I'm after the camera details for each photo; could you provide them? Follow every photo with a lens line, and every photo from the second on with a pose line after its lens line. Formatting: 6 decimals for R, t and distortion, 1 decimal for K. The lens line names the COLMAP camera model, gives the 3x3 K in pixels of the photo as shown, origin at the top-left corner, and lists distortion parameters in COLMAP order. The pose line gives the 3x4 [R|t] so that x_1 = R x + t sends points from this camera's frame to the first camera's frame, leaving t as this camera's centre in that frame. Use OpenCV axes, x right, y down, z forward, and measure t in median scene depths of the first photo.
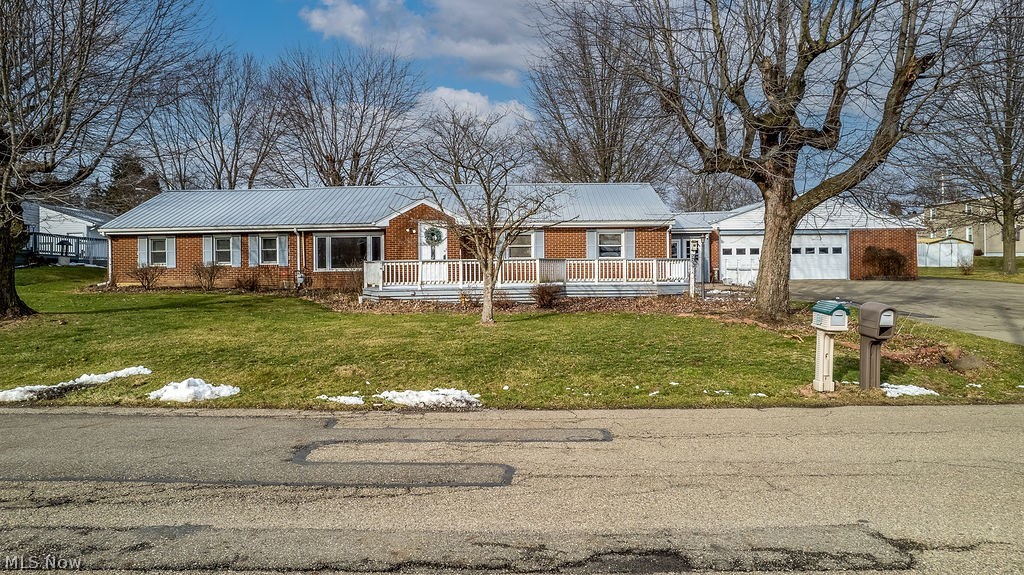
lens RADIAL K [[686.2, 0, 509.4], [0, 686.2, 293.4], [0, 0, 1]] dist [-0.032222, 0.005813]
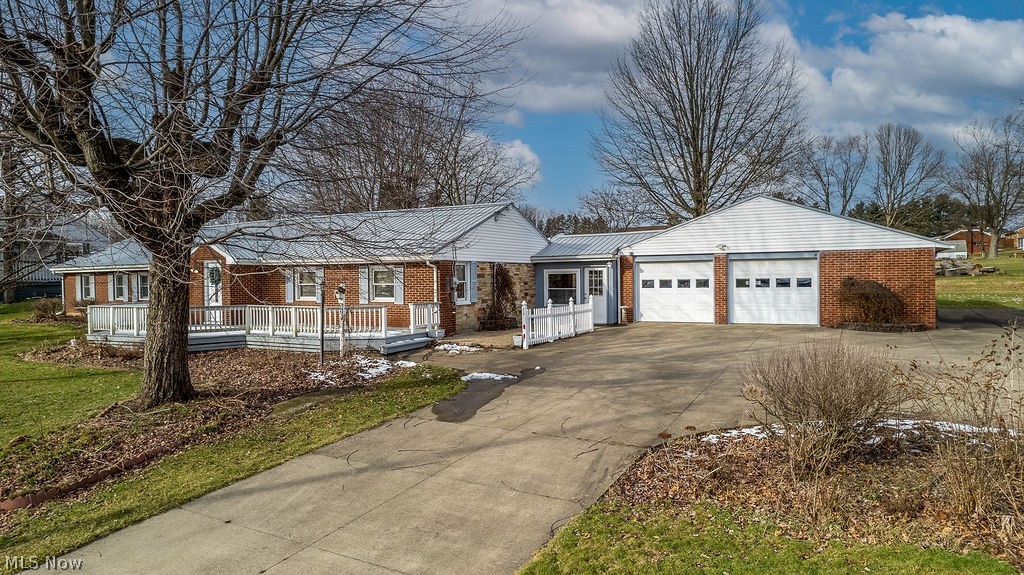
lens RADIAL K [[686.2, 0, 509.4], [0, 686.2, 293.4], [0, 0, 1]] dist [-0.032222, 0.005813]
pose [[0.849443, 0.012724, -0.527527, 0.592948], [-0.020470, 0.999751, -0.008847, -0.040383], [0.527283, 0.018313, 0.849492, 0.266860]]
